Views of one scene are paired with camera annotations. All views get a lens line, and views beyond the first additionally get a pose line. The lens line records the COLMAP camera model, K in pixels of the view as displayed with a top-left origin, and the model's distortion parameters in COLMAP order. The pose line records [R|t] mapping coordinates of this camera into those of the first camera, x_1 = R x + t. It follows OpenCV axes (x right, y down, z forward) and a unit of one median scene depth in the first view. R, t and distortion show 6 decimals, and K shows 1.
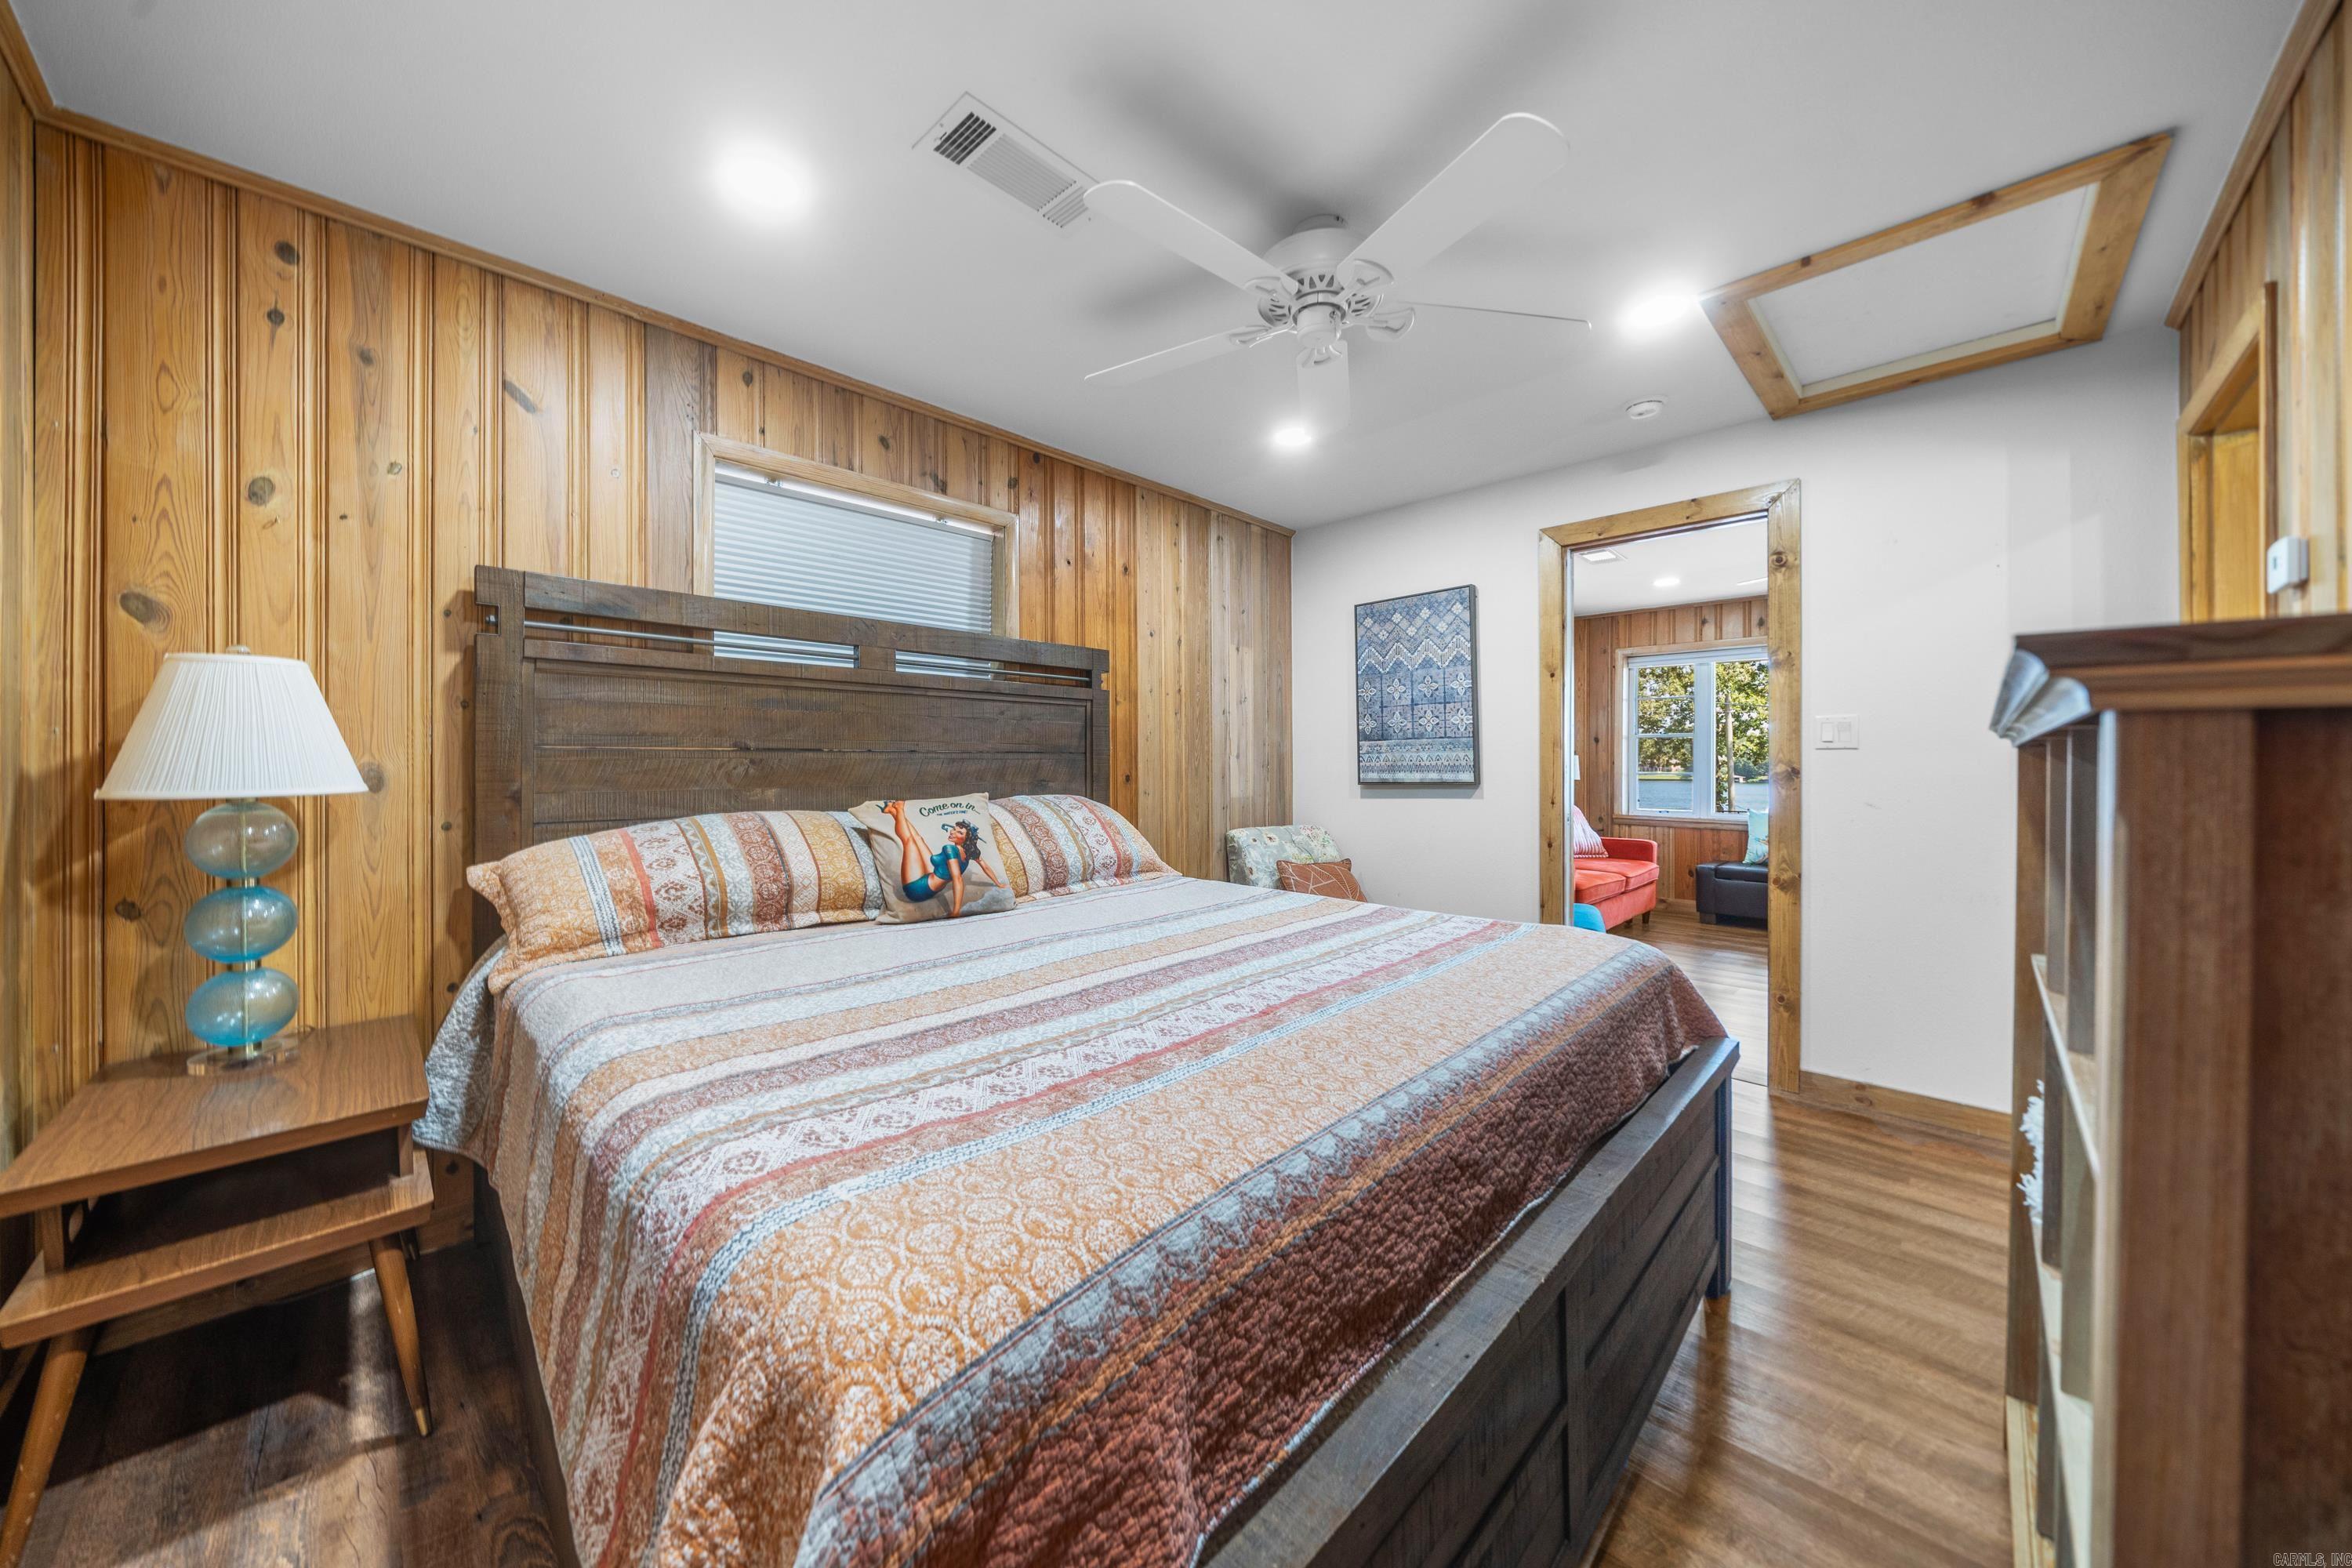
lens RADIAL K [[821.8, 0, 1152.1], [0, 821.8, 761.1], [0, 0, 1]] dist [-0.002893, -0.000118]
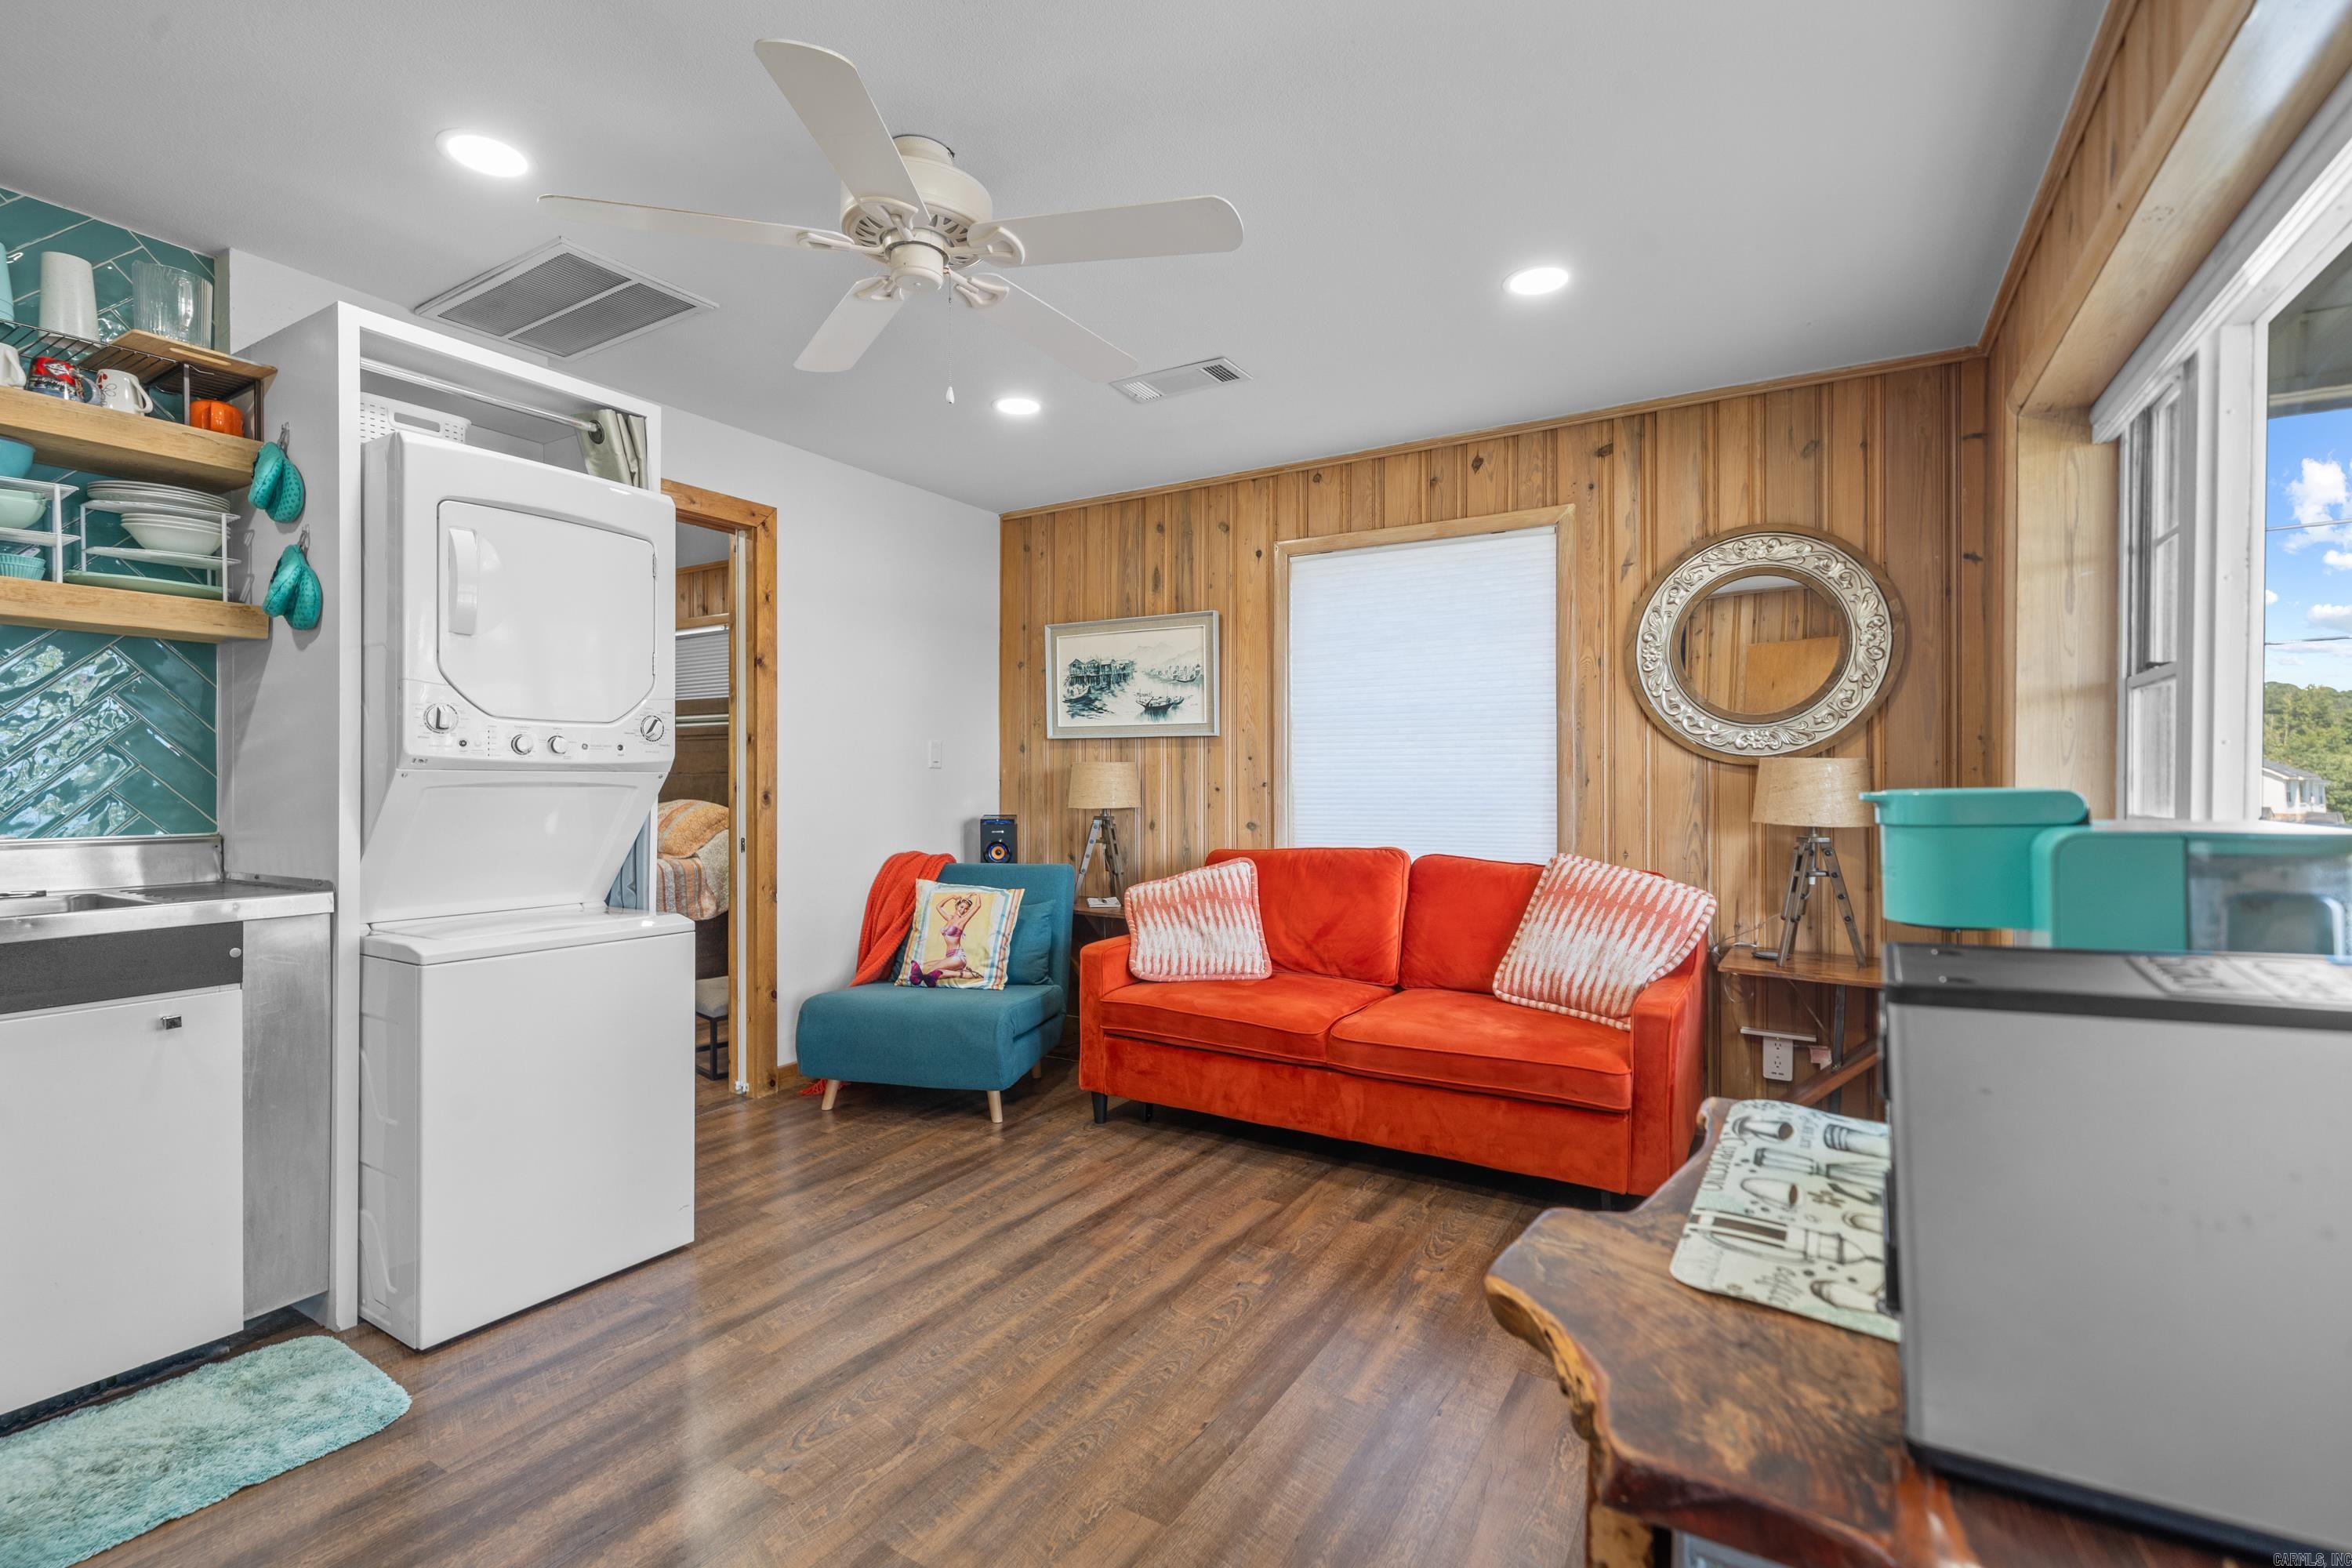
lens RADIAL K [[1070.1, 0, 1176.8], [0, 1070.1, 783.8], [0, 0, 1]] dist [0.000912, 0.000380]
pose [[0.254084, 0.005232, -0.967168, 1.596548], [0.004931, 0.999965, 0.006705, 0.000434], [0.967169, -0.006472, 0.254050, 1.112935]]
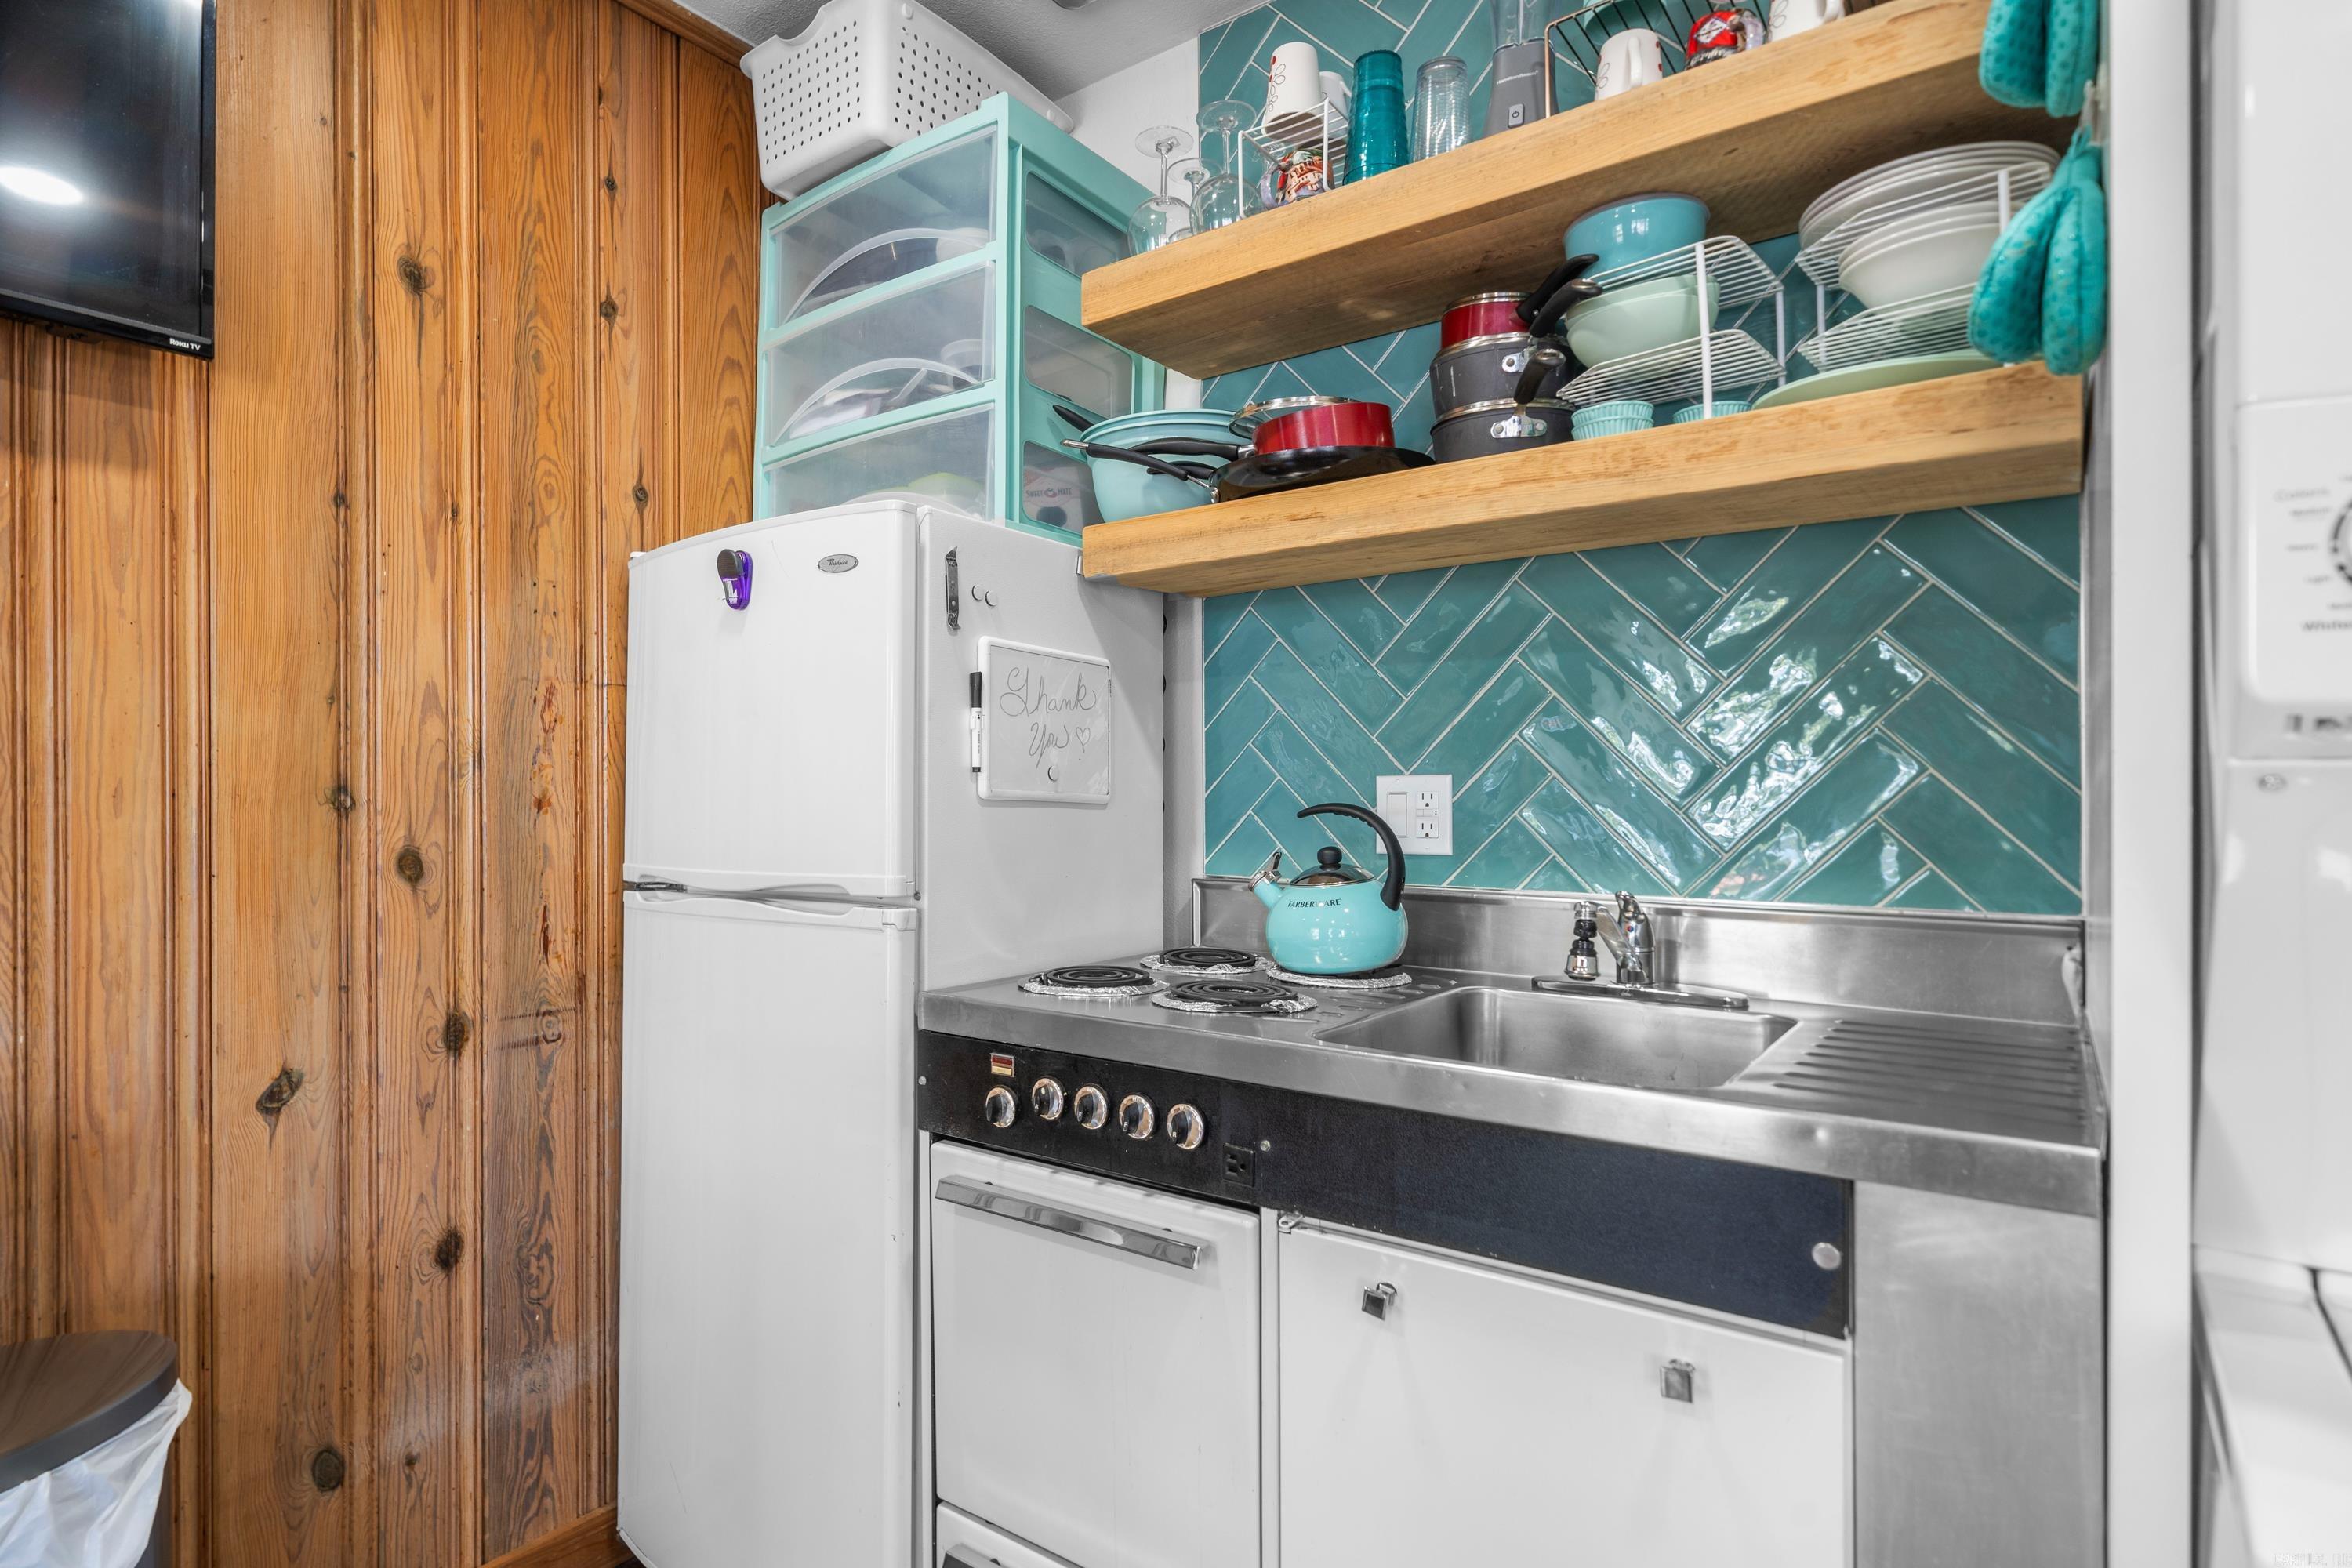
lens RADIAL K [[1218.6, 0, 1135.3], [0, 1218.6, 789.8], [0, 0, 1]] dist [0.001136, 0.000400]
pose [[-0.988113, 0.002892, -0.153703, 1.102306], [0.004448, 0.999942, -0.009783, -0.000539], [0.153666, -0.010351, -0.988069, 0.997564]]
